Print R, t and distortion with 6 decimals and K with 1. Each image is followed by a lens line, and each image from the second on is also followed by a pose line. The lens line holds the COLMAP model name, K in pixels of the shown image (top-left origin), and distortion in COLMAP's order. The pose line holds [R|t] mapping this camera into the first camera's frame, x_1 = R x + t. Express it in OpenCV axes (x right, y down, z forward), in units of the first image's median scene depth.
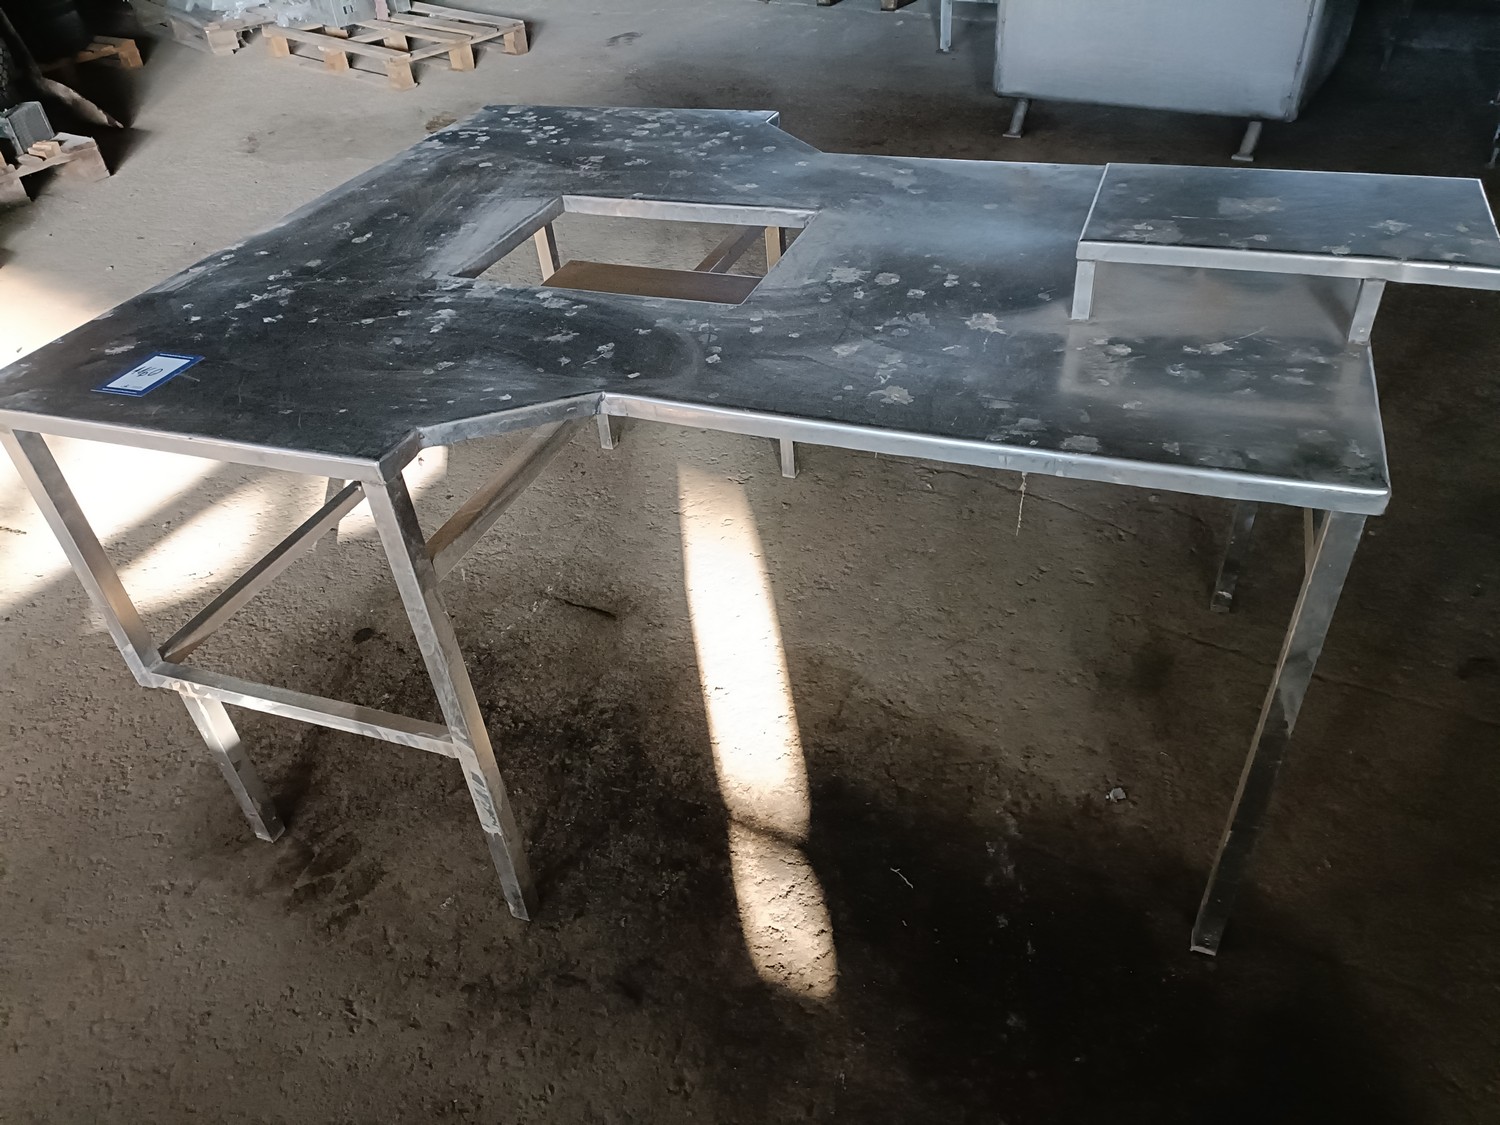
lens RADIAL K [[1093.7, 0, 748.7], [0, 1093.7, 565.1], [0, 0, 1]] dist [0.048505, -0.039269]
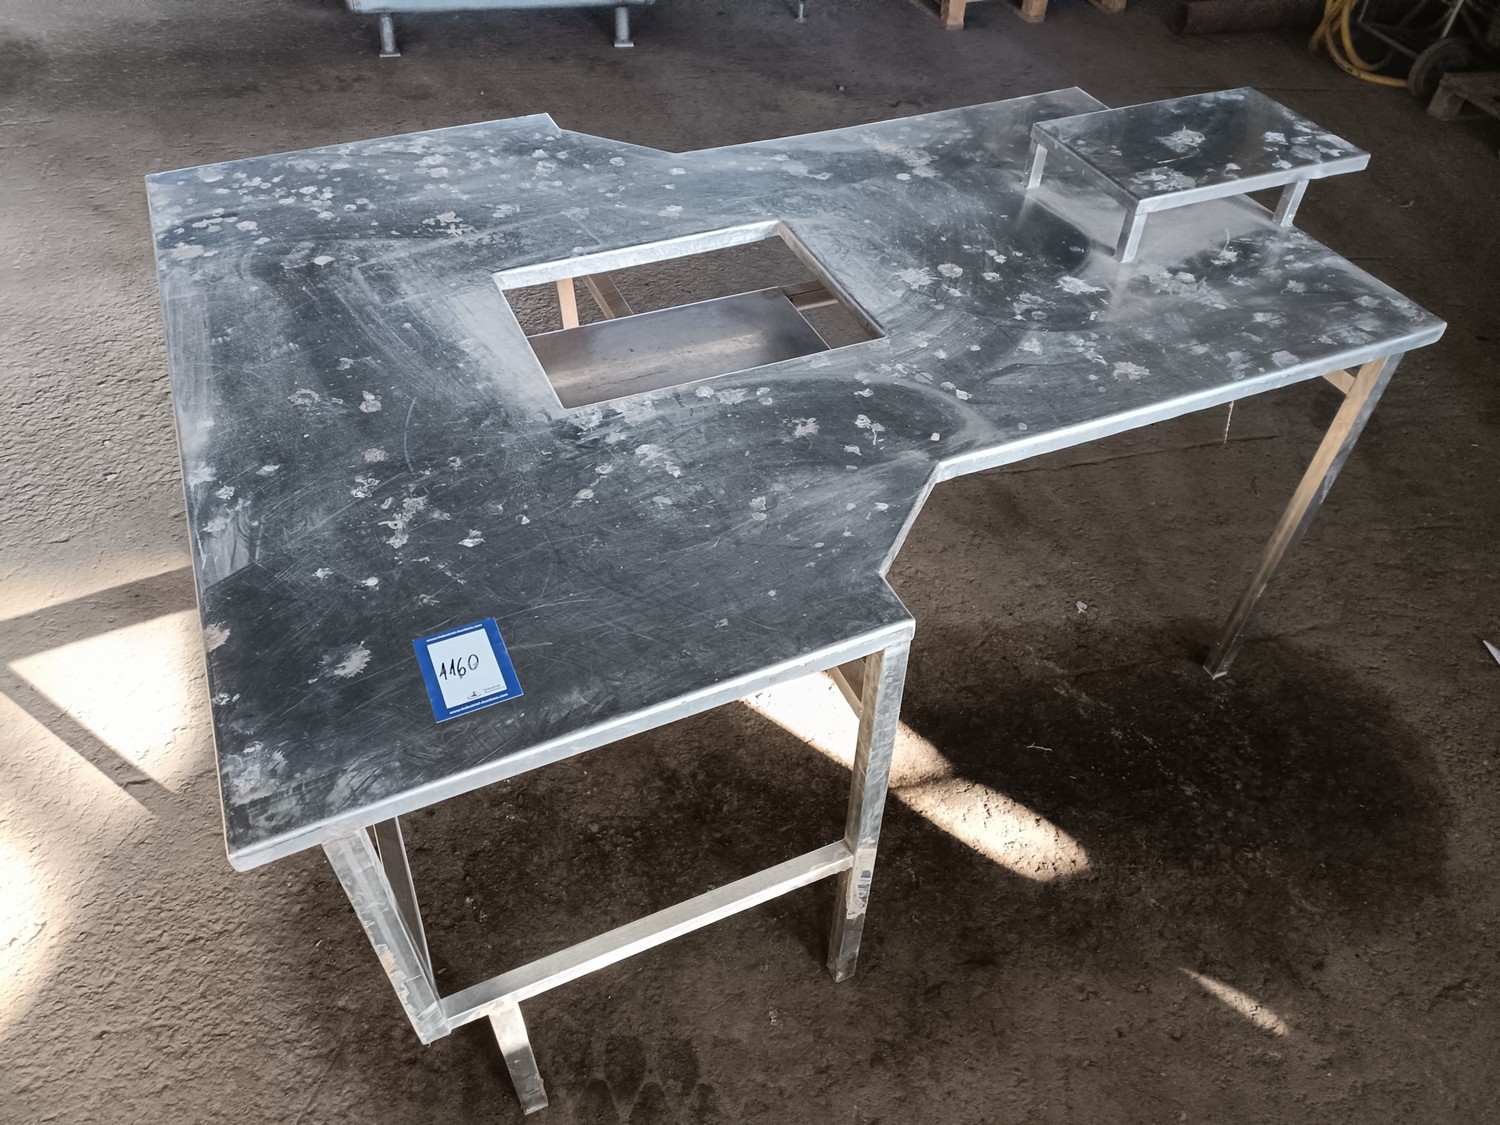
lens RADIAL K [[1093.7, 0, 748.8], [0, 1093.7, 565.8], [0, 0, 1]] dist [0.048505, -0.039269]
pose [[0.713052, -0.429095, 0.554467, -0.697132], [0.362472, 0.902569, 0.232343, -0.300814], [-0.600142, 0.035306, 0.799114, 0.243134]]
